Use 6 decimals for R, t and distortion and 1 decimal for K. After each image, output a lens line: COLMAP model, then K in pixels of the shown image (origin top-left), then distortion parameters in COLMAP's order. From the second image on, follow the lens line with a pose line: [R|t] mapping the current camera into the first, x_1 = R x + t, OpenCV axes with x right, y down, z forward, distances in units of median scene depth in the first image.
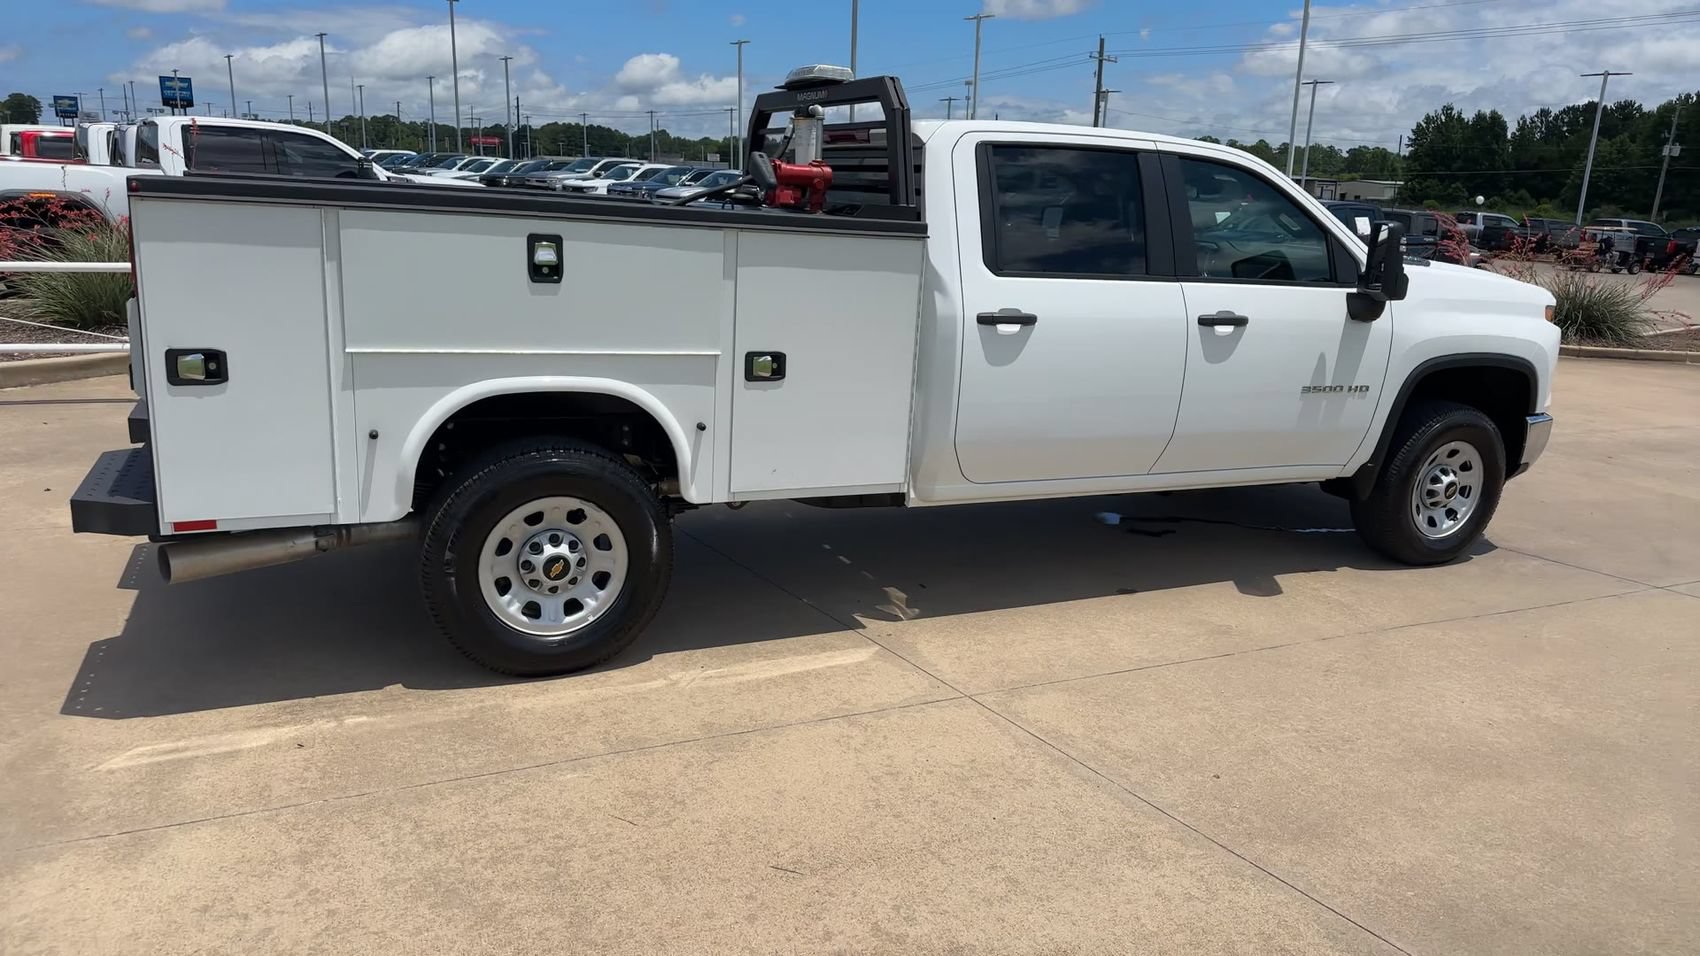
lens RADIAL K [[1137.6, 0, 857.1], [0, 1137.6, 481.7], [0, 0, 1]] dist [0.051371, -0.061427]
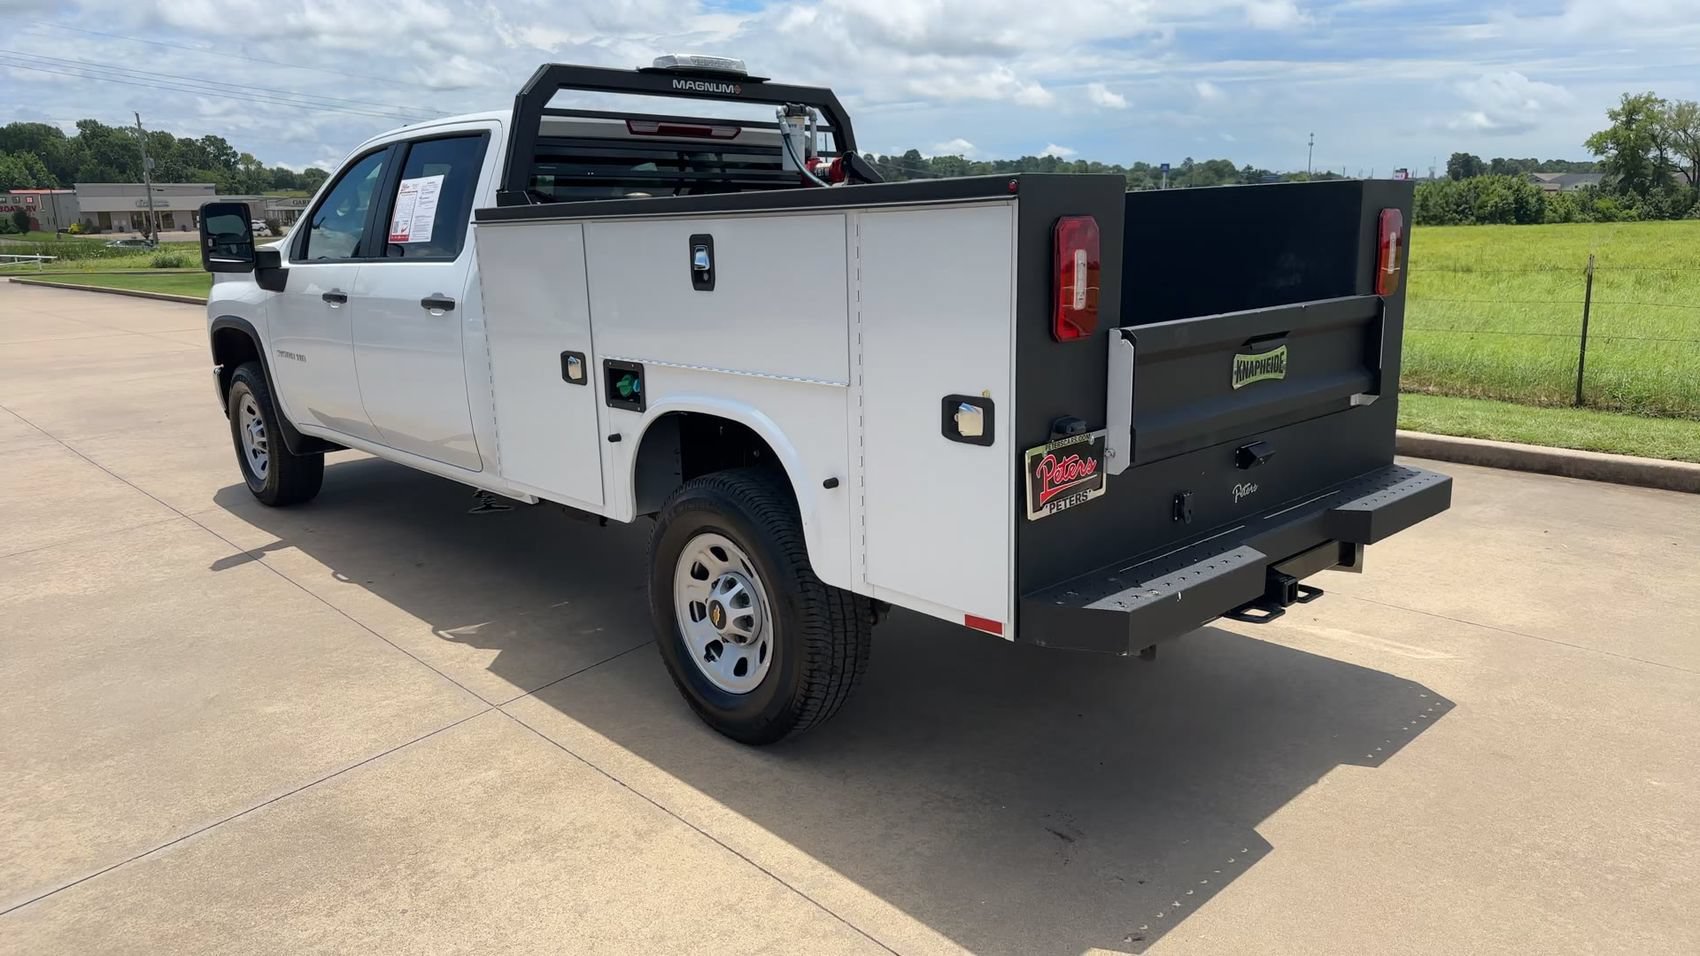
lens RADIAL K [[1147.2, 0, 850.0], [0, 1147.2, 478.0], [0, 0, 1]] dist [0.022166, -0.024949]
pose [[-0.322284, -0.251576, 0.912602, -1.201632], [0.236592, 0.912040, 0.334973, -0.390024], [-0.916601, 0.323871, -0.234416, 1.427889]]
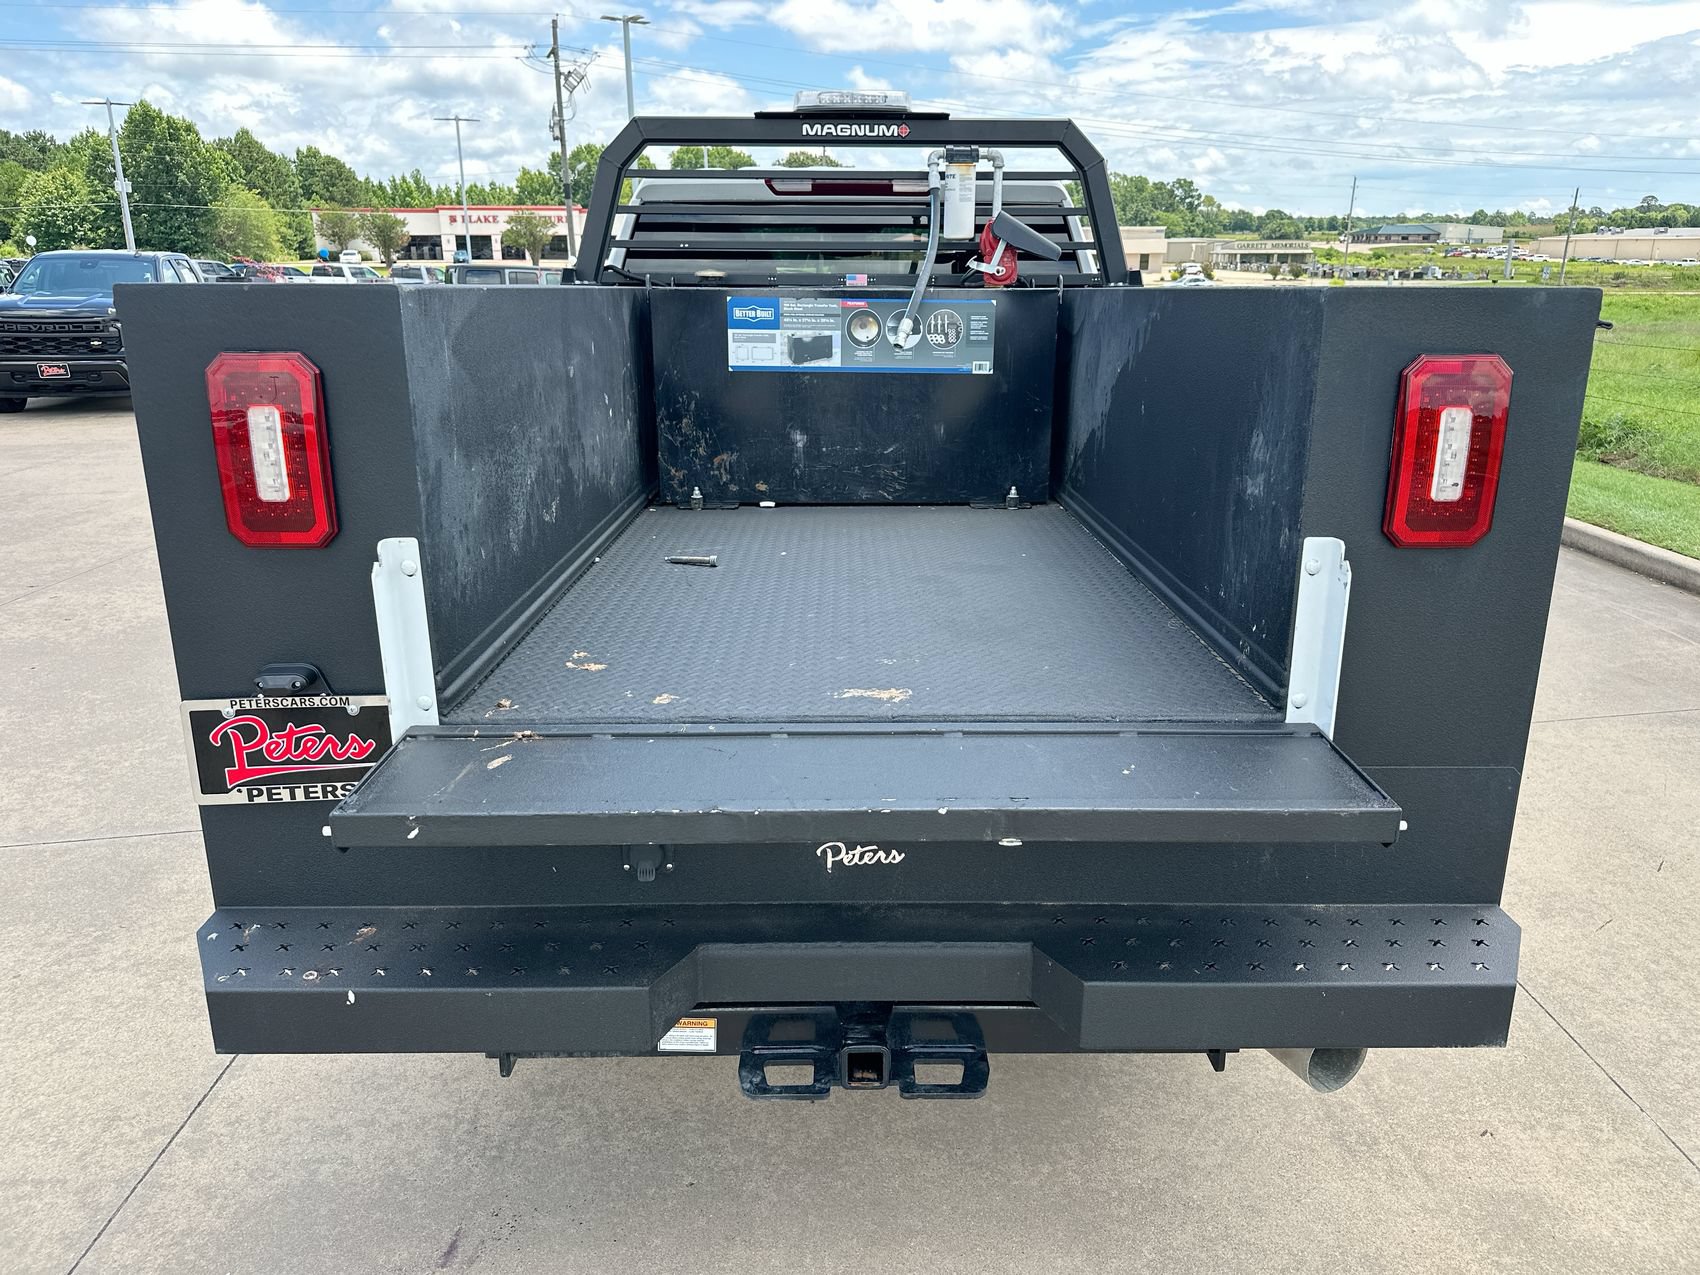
lens RADIAL K [[1191.6, 0, 865.0], [0, 1191.6, 633.3], [0, 0, 1]] dist [0.041591, -0.050663]
pose [[0.400900, -0.312475, 0.861185, -0.941243], [0.245529, 0.942291, 0.227605, -0.241362], [-0.882607, 0.120199, 0.454486, 0.798449]]
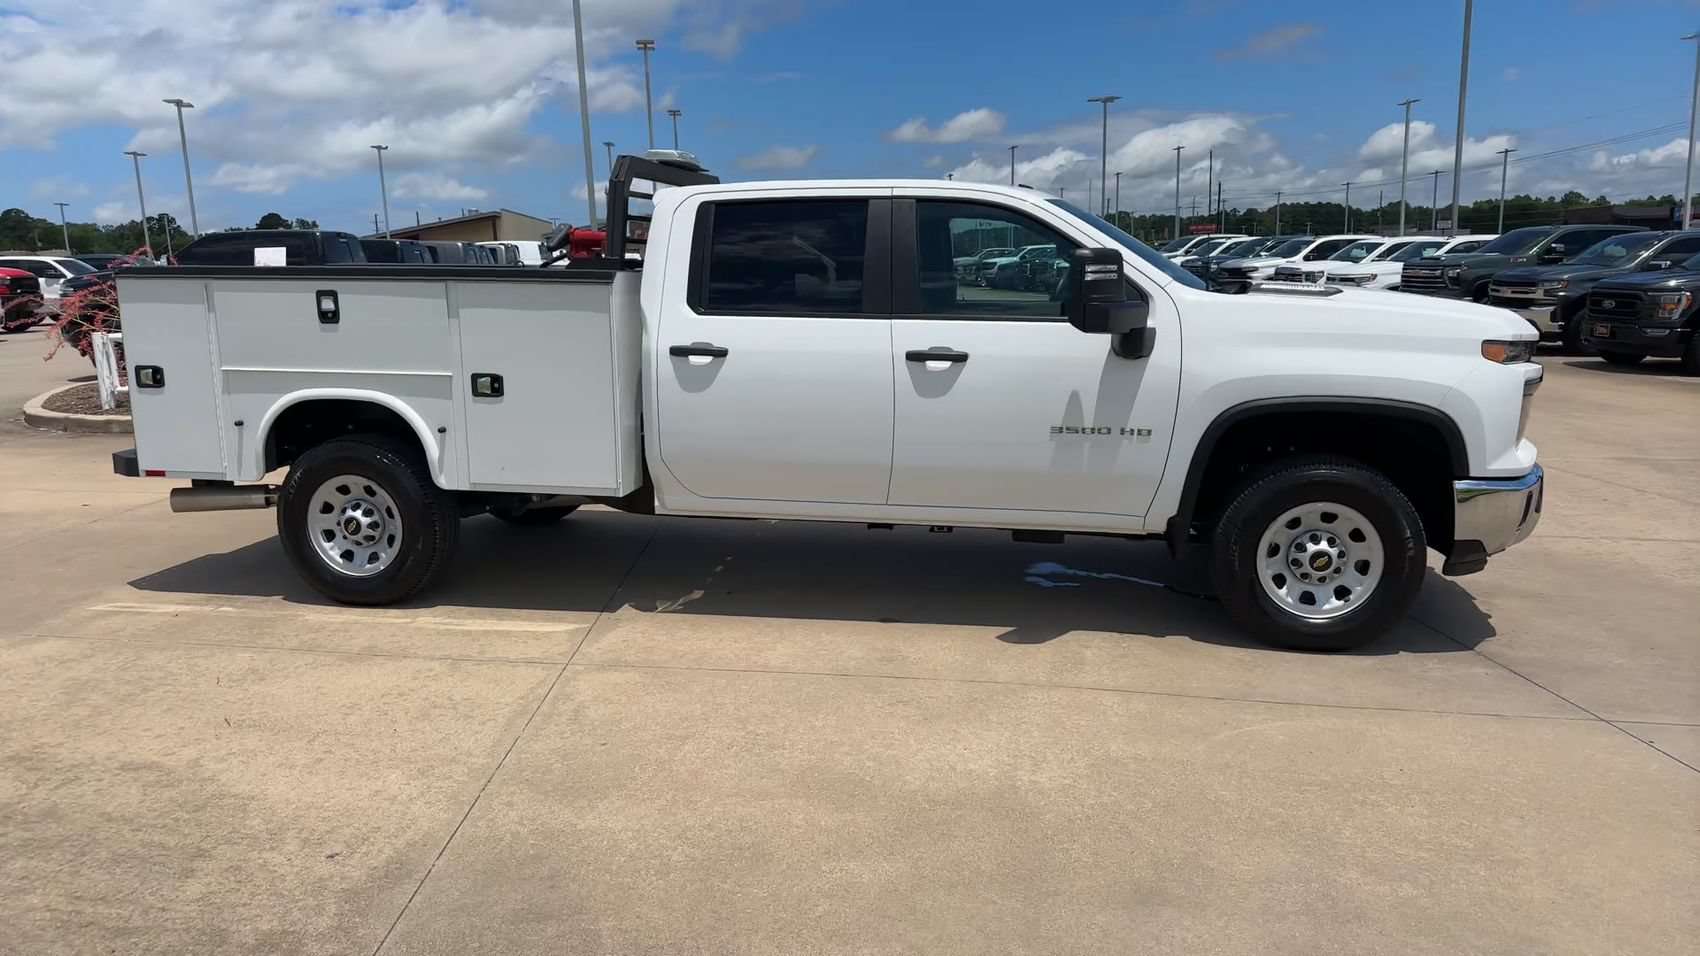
lens RADIAL K [[1137.6, 0, 857.1], [0, 1137.6, 481.7], [0, 0, 1]] dist [0.051371, -0.061427]
pose [[0.824007, 0.052997, -0.564096, 0.968330], [-0.092488, 0.994843, -0.041636, 0.021064], [0.558981, 0.086480, 0.824659, 0.166367]]
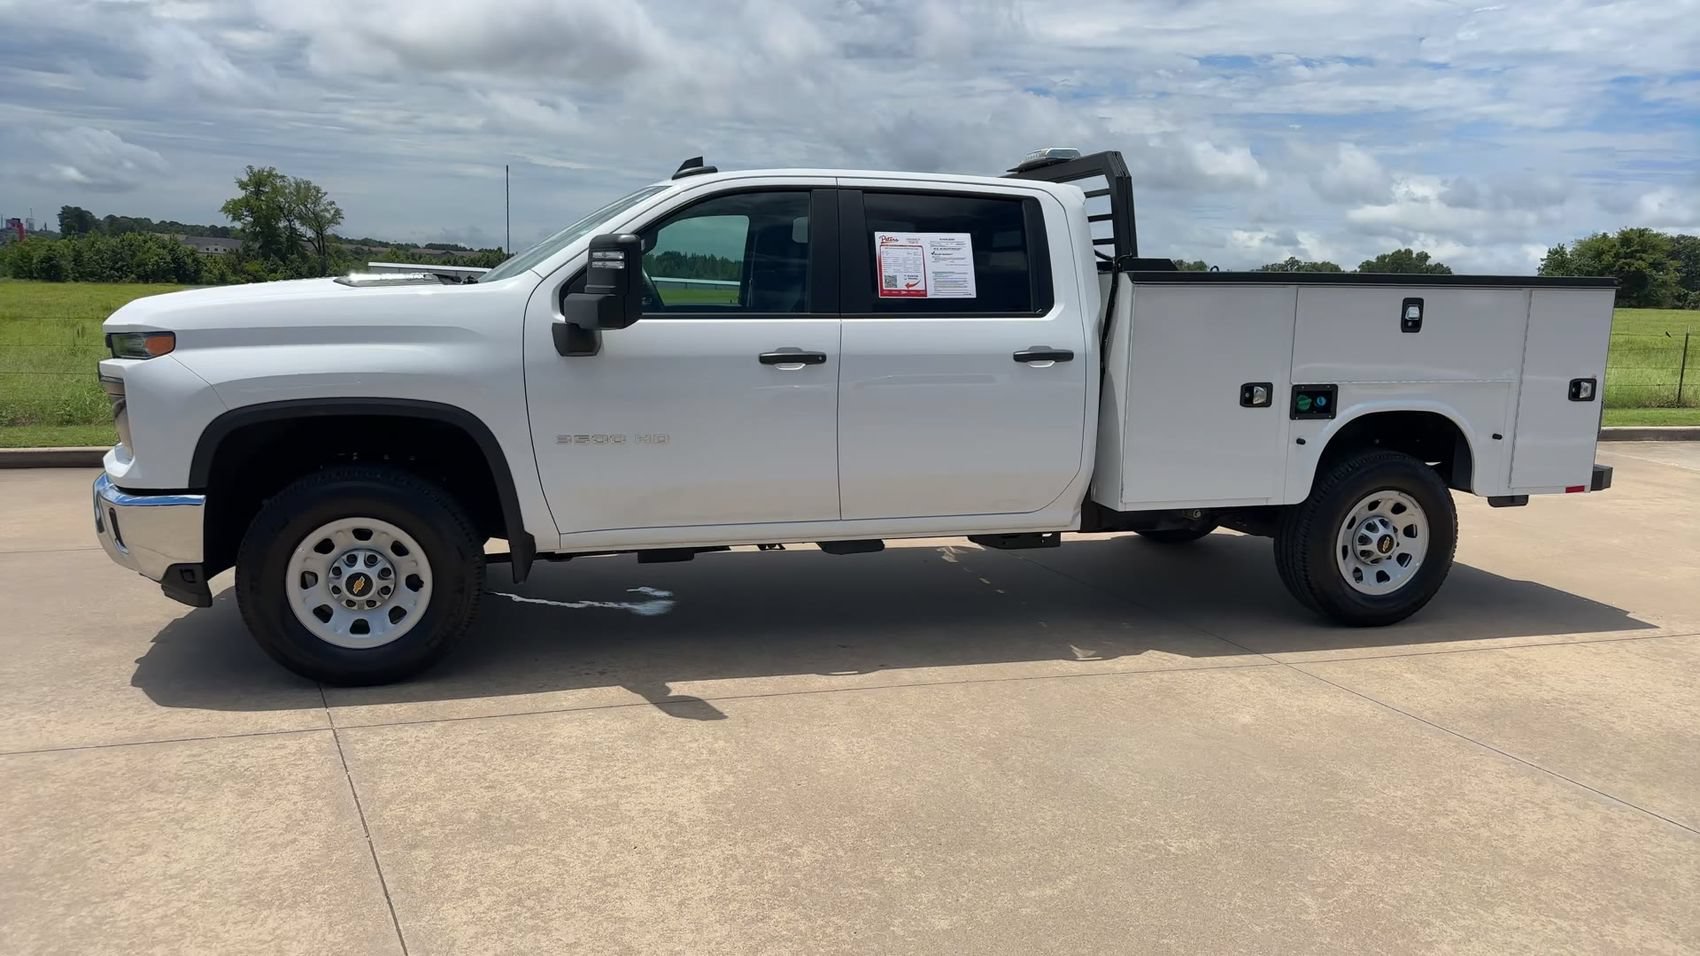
lens RADIAL K [[1137.6, 0, 857.1], [0, 1137.6, 481.7], [0, 0, 1]] dist [0.051371, -0.061427]
pose [[-0.981394, -0.102595, 0.162298, -0.073371], [-0.026430, 0.909412, 0.415055, -0.619051], [-0.190178, 0.403043, -0.895203, 2.570493]]
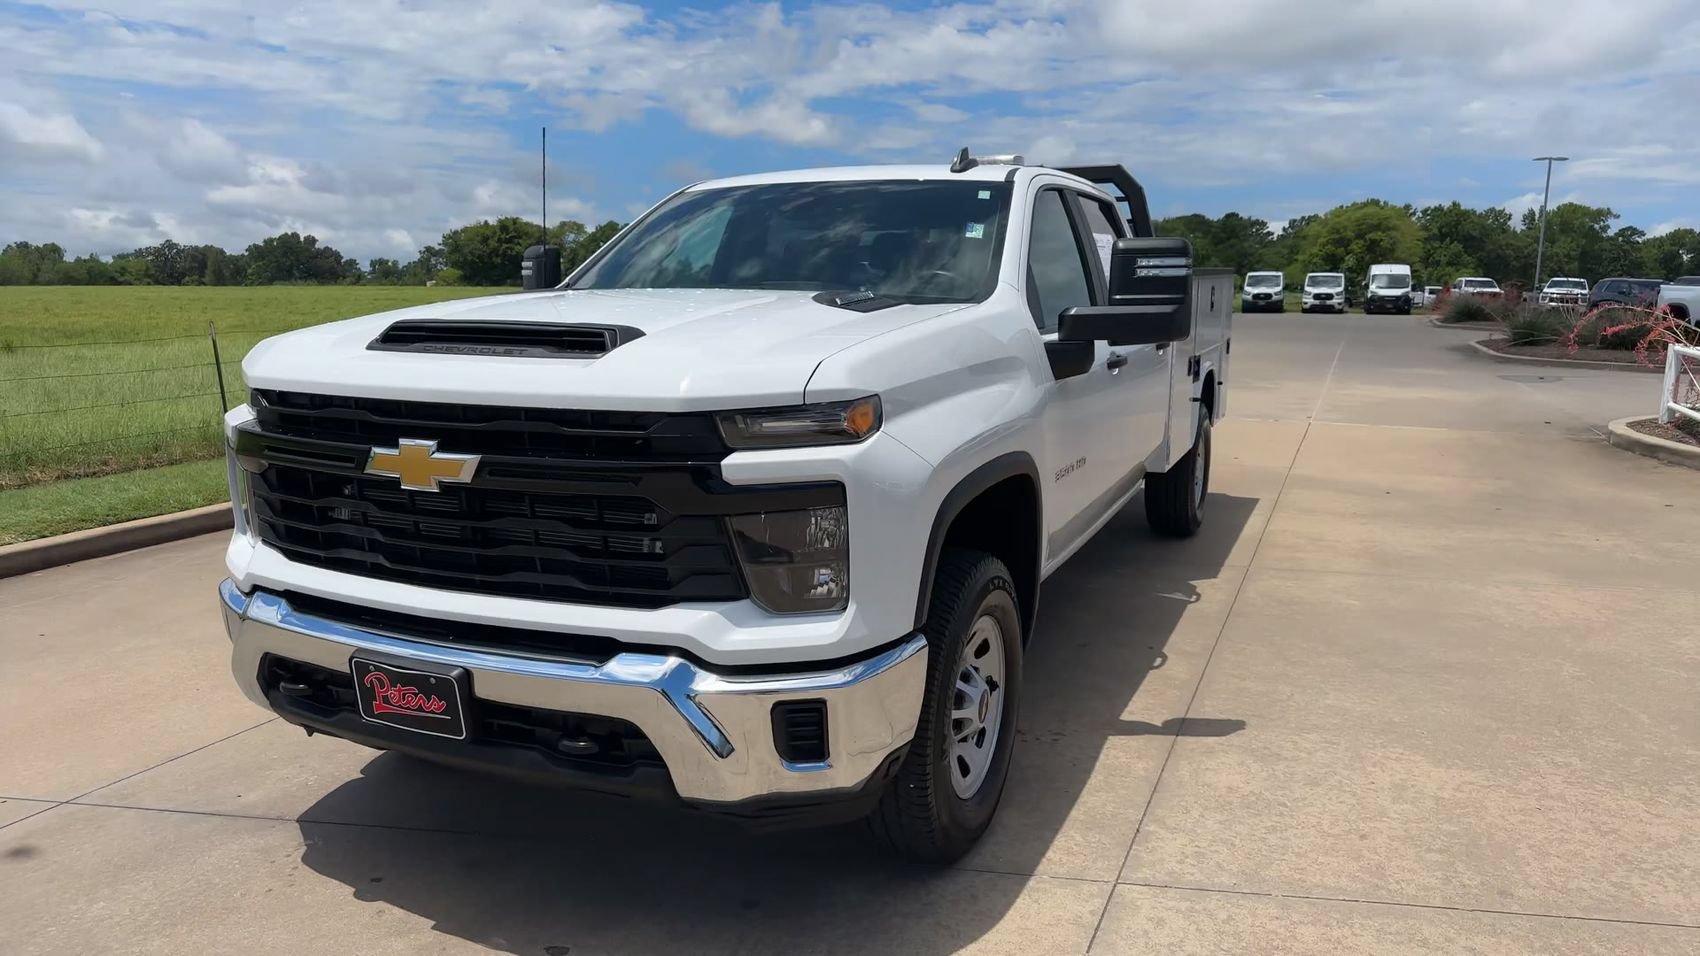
lens RADIAL K [[1147.2, 0, 850.0], [0, 1147.2, 478.0], [0, 0, 1]] dist [0.022166, -0.024949]
pose [[-0.751960, 0.061670, -0.656318, 1.055281], [-0.200817, 0.926862, 0.317173, -0.468668], [0.627877, 0.370301, -0.684579, 2.193606]]
